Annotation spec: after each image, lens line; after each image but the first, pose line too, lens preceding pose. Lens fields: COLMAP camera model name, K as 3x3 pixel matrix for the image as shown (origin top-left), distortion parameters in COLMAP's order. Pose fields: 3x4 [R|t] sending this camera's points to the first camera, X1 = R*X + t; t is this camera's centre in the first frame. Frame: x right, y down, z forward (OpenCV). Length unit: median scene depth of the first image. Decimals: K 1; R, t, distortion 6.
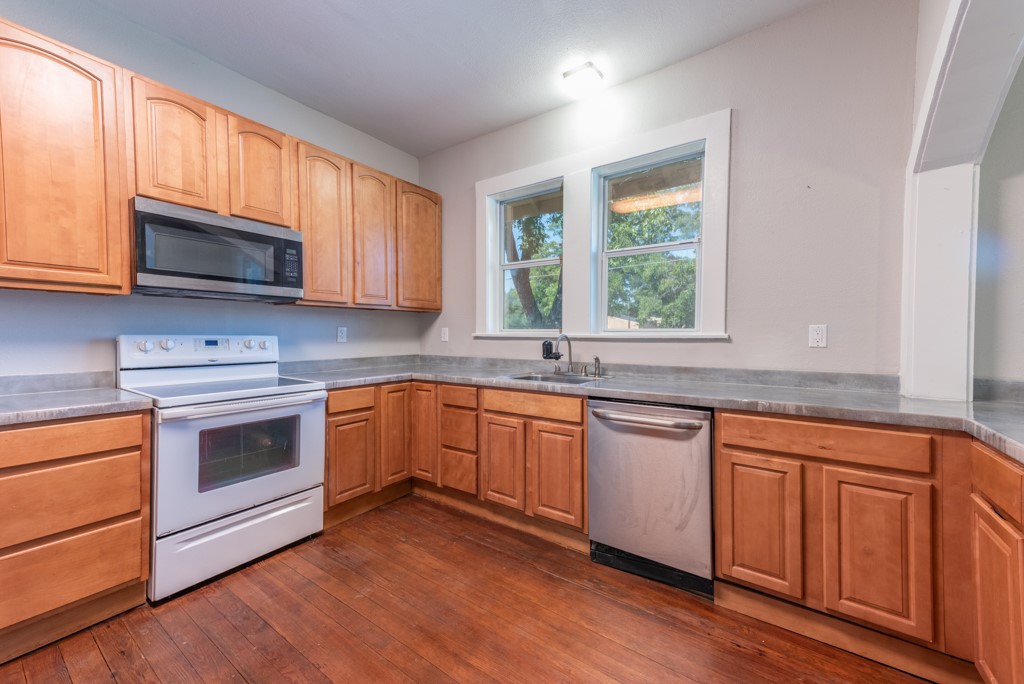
lens RADIAL K [[399.3, 0, 506.9], [0, 399.3, 340.4], [0, 0, 1]] dist [0.029609, -0.000129]
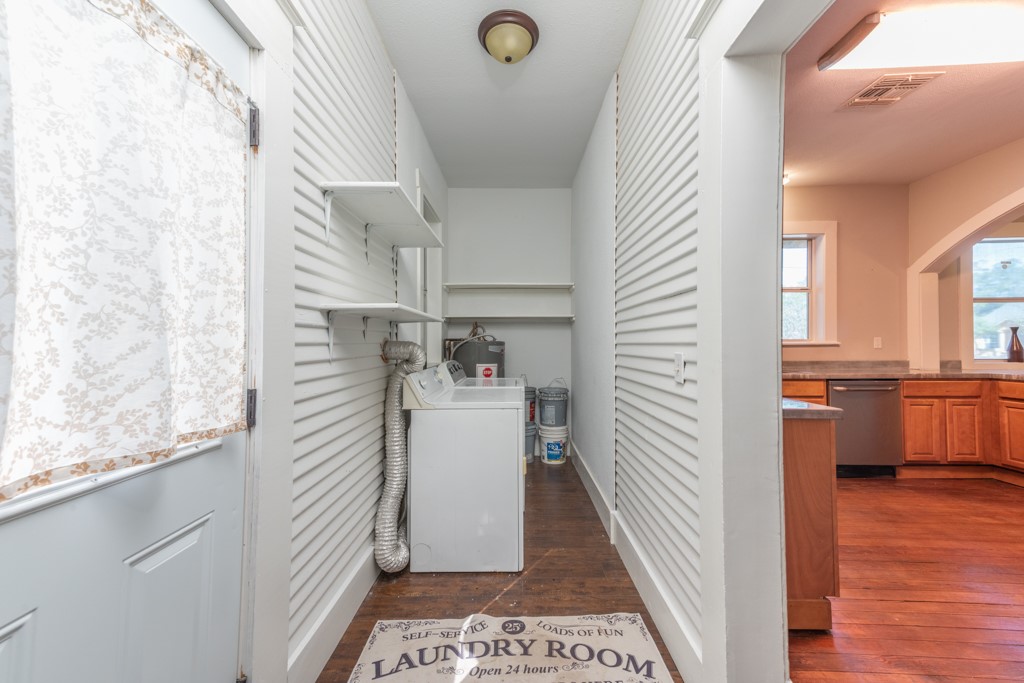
lens RADIAL K [[399.3, 0, 506.9], [0, 399.3, 339.9], [0, 0, 1]] dist [0.029609, -0.000129]
pose [[0.815849, 0.002086, 0.578262, -1.645497], [0.011878, 0.999722, -0.020365, -0.005833], [-0.578144, 0.023483, 0.815597, 0.336712]]
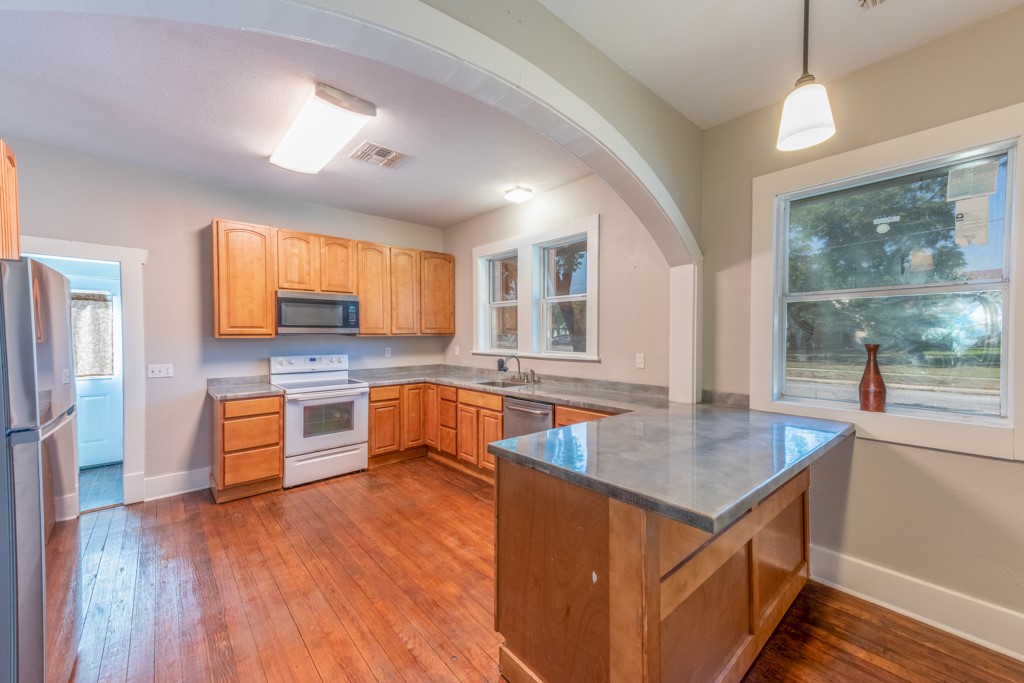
lens RADIAL K [[396.9, 0, 505.9], [0, 396.9, 337.5], [0, 0, 1]] dist [0.031491, 0.000041]
pose [[0.973847, -0.003171, -0.227184, 0.512252], [0.001706, 0.999976, -0.006647, -0.078822], [0.227200, 0.006086, 0.973829, -0.536844]]
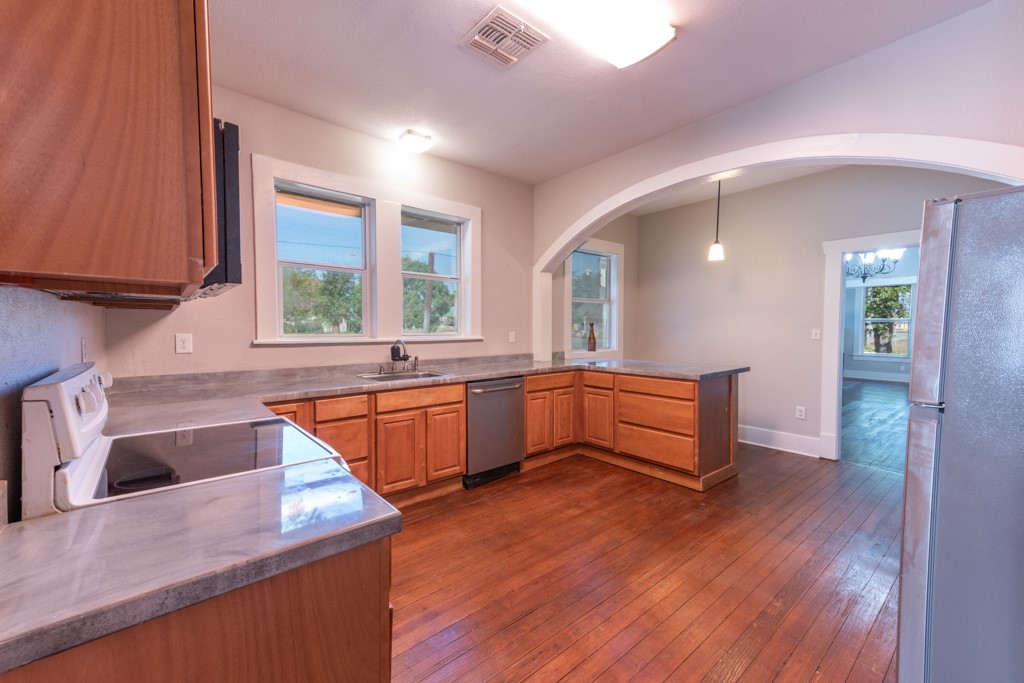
lens RADIAL K [[415.8, 0, 522.6], [0, 415.8, 337.2], [0, 0, 1]] dist [0.058819, -0.000010]
pose [[0.229174, -0.029094, 0.972950, -1.105828], [0.010926, 0.999567, 0.027316, -0.058511], [-0.973324, 0.004370, 0.229393, 0.384658]]
